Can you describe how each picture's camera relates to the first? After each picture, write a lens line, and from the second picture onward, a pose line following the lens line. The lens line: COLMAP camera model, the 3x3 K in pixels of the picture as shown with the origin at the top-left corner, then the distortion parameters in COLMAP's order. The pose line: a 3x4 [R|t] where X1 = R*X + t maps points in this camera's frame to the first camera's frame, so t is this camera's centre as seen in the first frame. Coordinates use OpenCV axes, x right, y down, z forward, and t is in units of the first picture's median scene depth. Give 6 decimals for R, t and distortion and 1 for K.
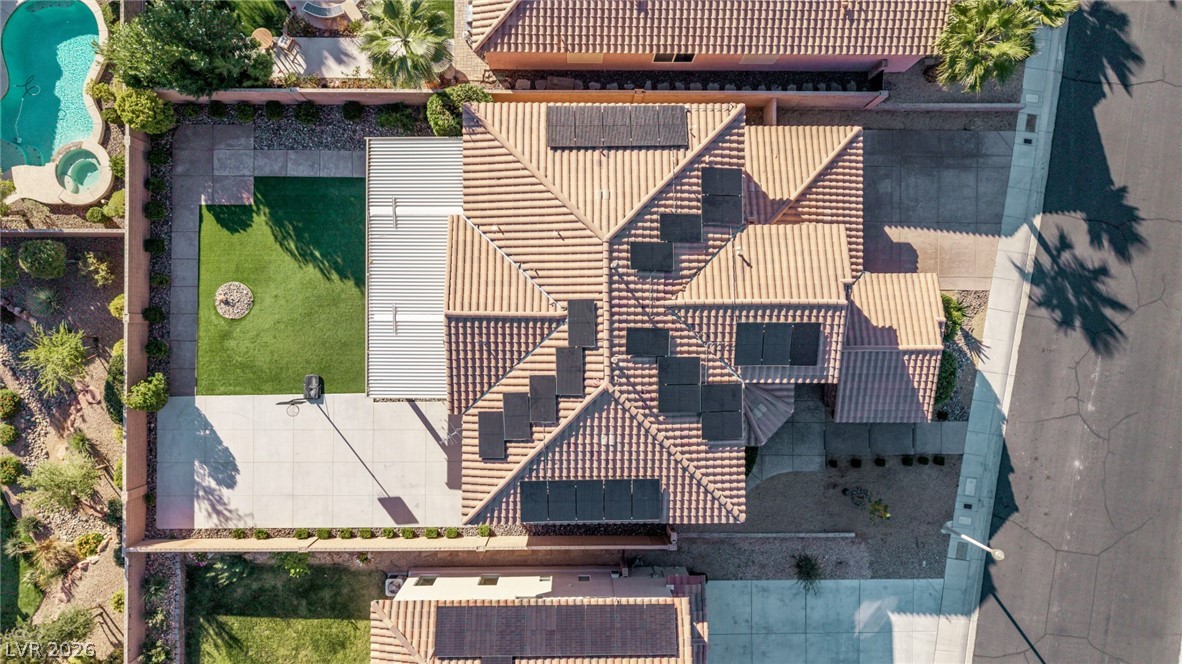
lens RADIAL K [[791.4, 0, 585.7], [0, 791.4, 333.7], [0, 0, 1]] dist [0.046658, -0.055240]
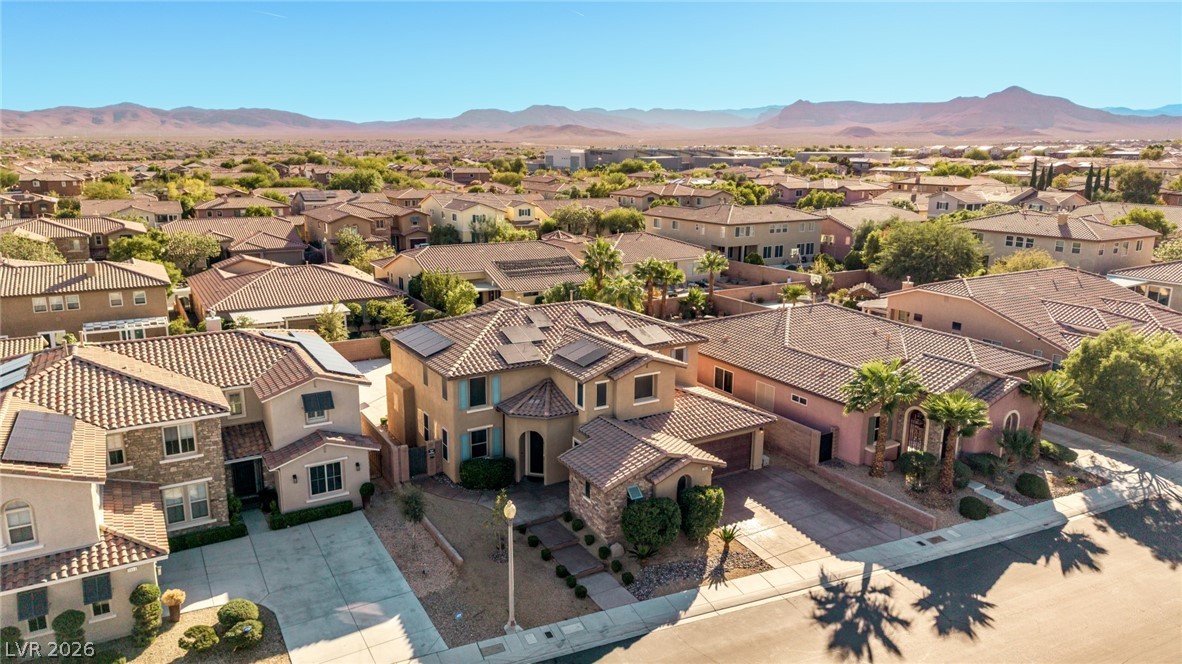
lens RADIAL K [[791.4, 0, 592.5], [0, 791.4, 315.7], [0, 0, 1]] dist [0.046658, -0.055240]
pose [[0.523771, 0.164747, -0.835776, 1.089367], [-0.851858, 0.102750, -0.513596, 0.547616], [0.001263, 0.980969, 0.194158, 0.555373]]
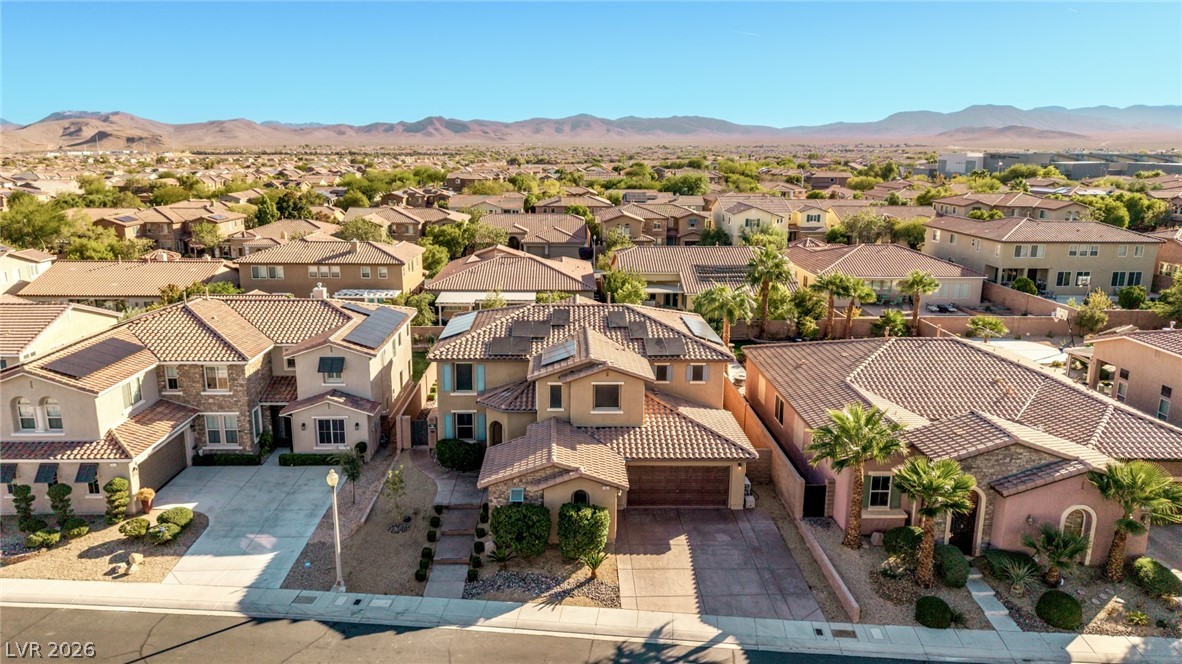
lens RADIAL K [[791.4, 0, 588.4], [0, 791.4, 325.5], [0, 0, 1]] dist [0.046658, -0.055240]
pose [[0.041780, 0.201774, -0.978541, 1.228561], [-0.999096, 0.000783, -0.042496, 0.016610], [-0.007808, 0.979432, 0.201624, 0.562318]]
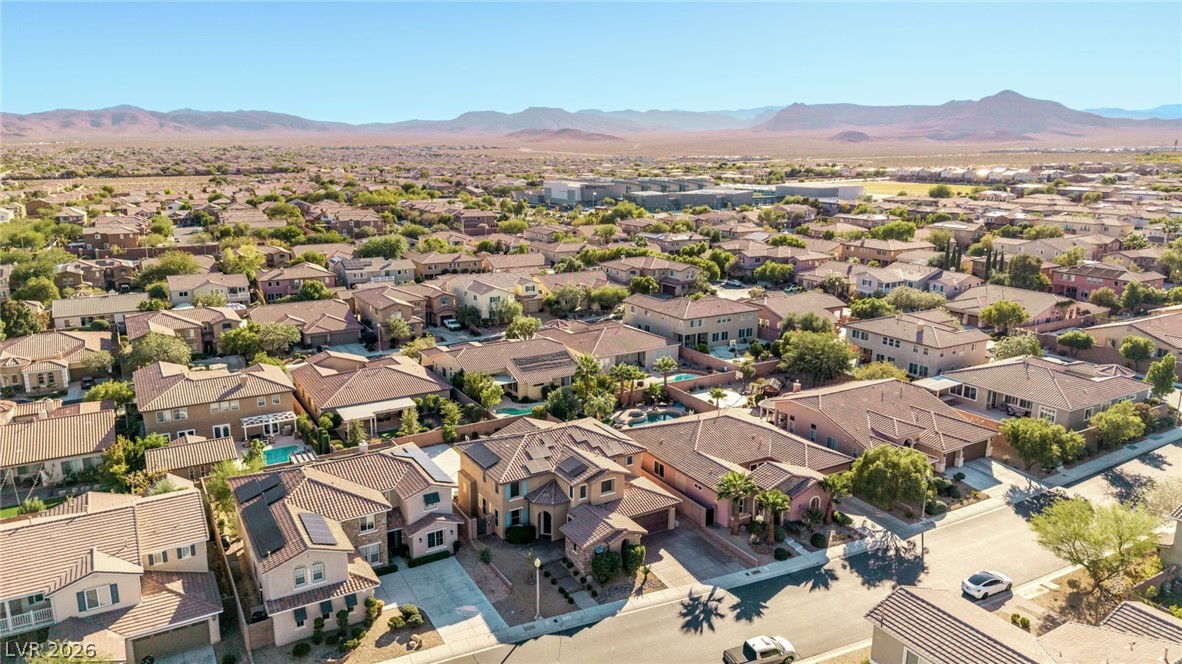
lens RADIAL K [[791.4, 0, 593.1], [0, 791.4, 314.3], [0, 0, 1]] dist [0.046658, -0.055240]
pose [[0.527596, 0.163184, -0.833674, 1.779195], [-0.849494, 0.102710, -0.517504, 0.937852], [0.001178, 0.981235, 0.192813, 0.071457]]
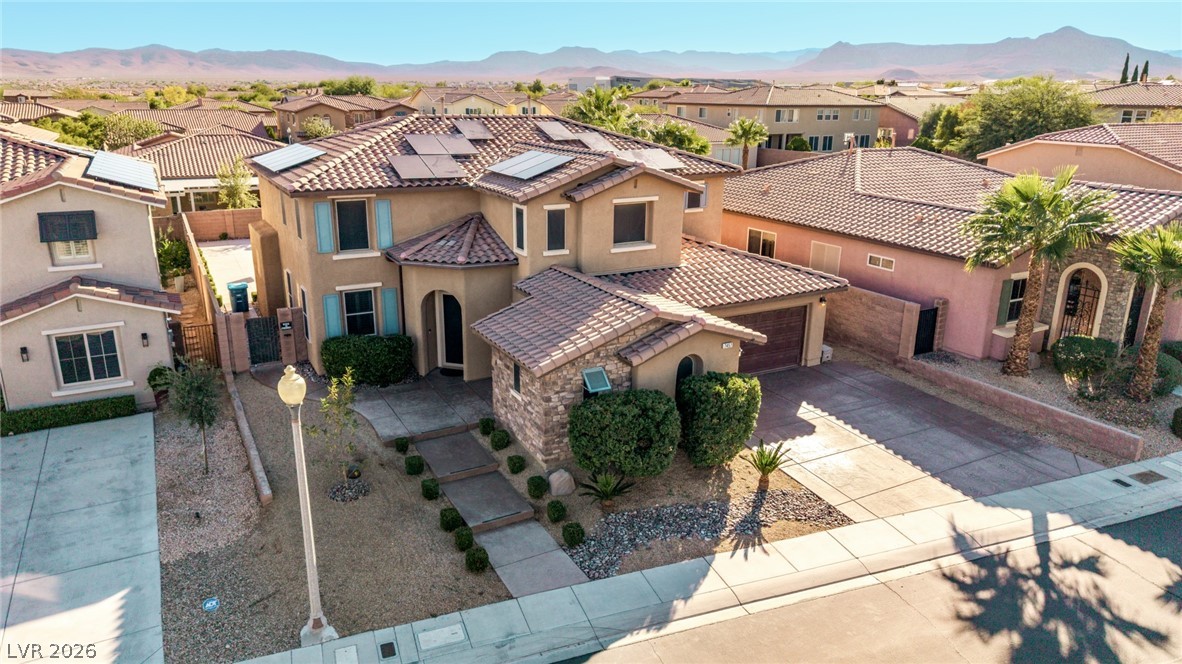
lens RADIAL K [[791.4, 0, 590.6], [0, 791.4, 328.5], [0, 0, 1]] dist [0.046658, -0.055240]
pose [[0.489739, 0.237479, -0.838904, 0.792370], [-0.871869, 0.132271, -0.471539, 0.291607], [-0.001018, 0.962345, 0.271829, 0.765680]]
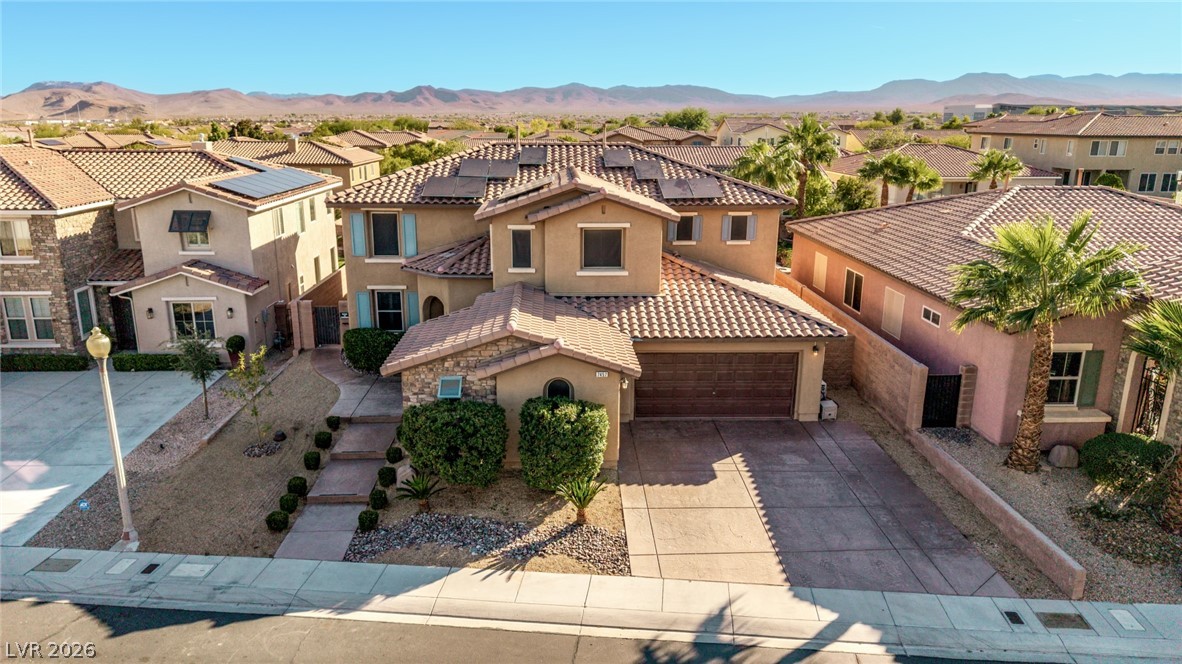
lens RADIAL K [[791.4, 0, 588.2], [0, 791.4, 326.7], [0, 0, 1]] dist [0.046658, -0.055240]
pose [[0.051488, 0.236454, -0.970277, 0.891788], [-0.998662, 0.007529, -0.051159, -0.005335], [-0.004791, 0.971613, 0.236526, 0.767472]]
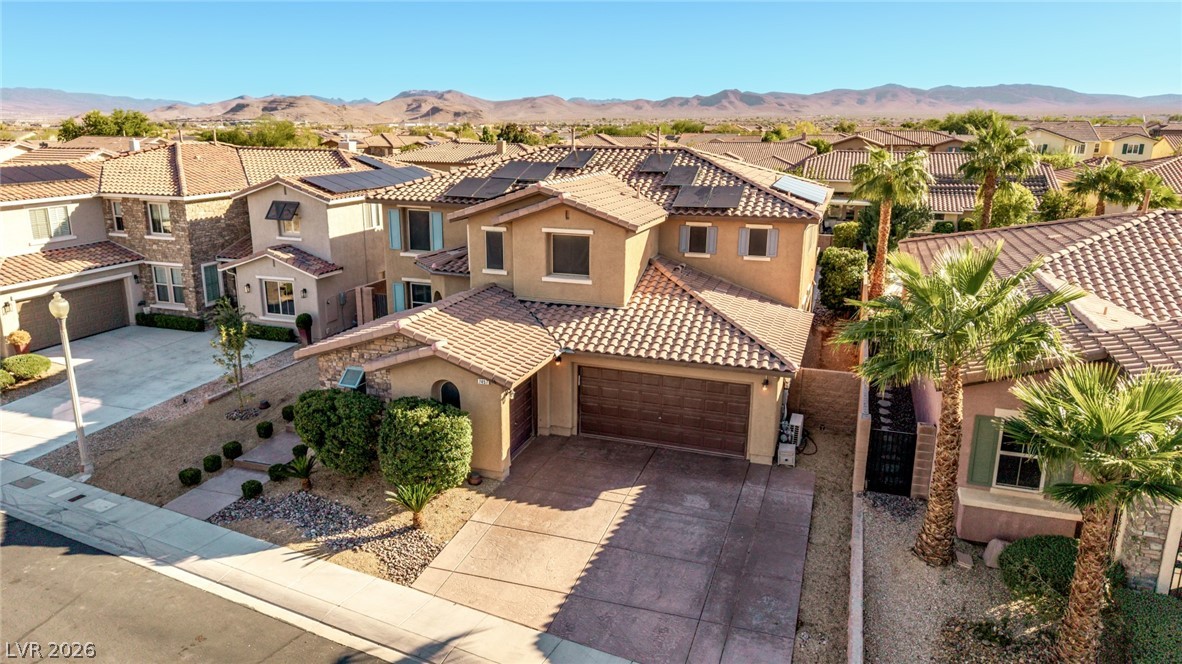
lens RADIAL K [[791.4, 0, 586.8], [0, 791.4, 327.3], [0, 0, 1]] dist [0.046658, -0.055240]
pose [[-0.311013, 0.220772, -0.924408, 0.837685], [-0.950319, -0.085393, 0.299336, -0.256098], [-0.012853, 0.971580, 0.236363, 0.765507]]
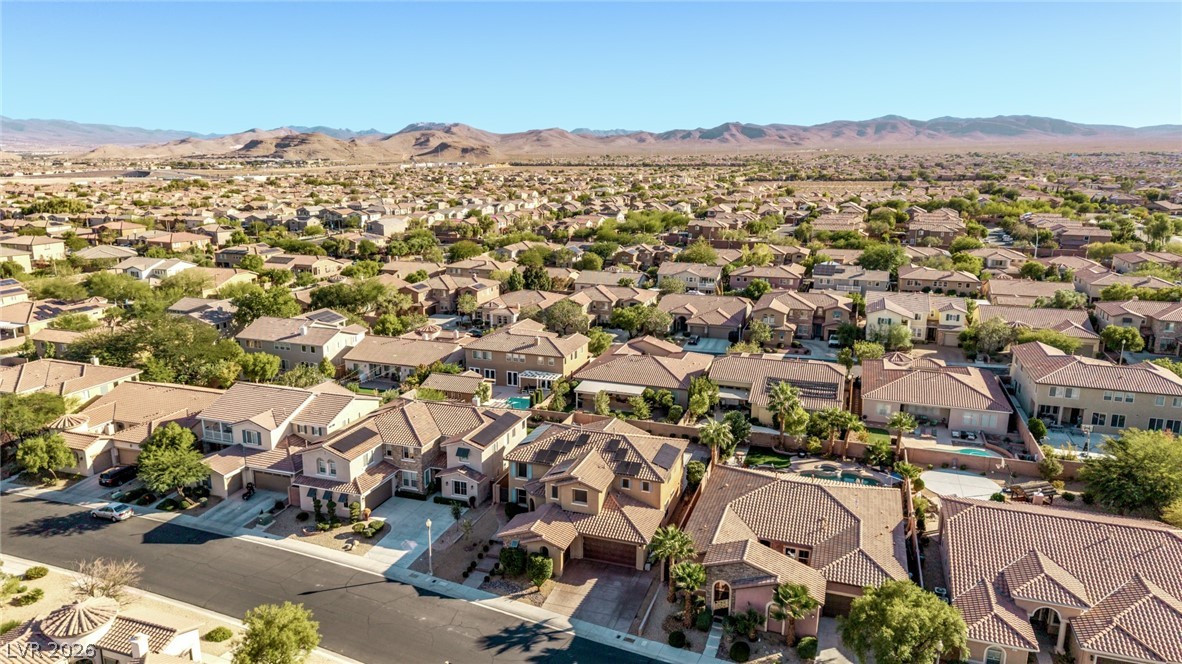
lens RADIAL K [[791.4, 0, 586.5], [0, 791.4, 326.7], [0, 0, 1]] dist [0.046658, -0.055240]
pose [[-0.316582, 0.189766, -0.929389, 1.921779], [-0.948507, -0.074139, 0.307957, -0.615206], [-0.010464, 0.979026, 0.203465, 0.078778]]
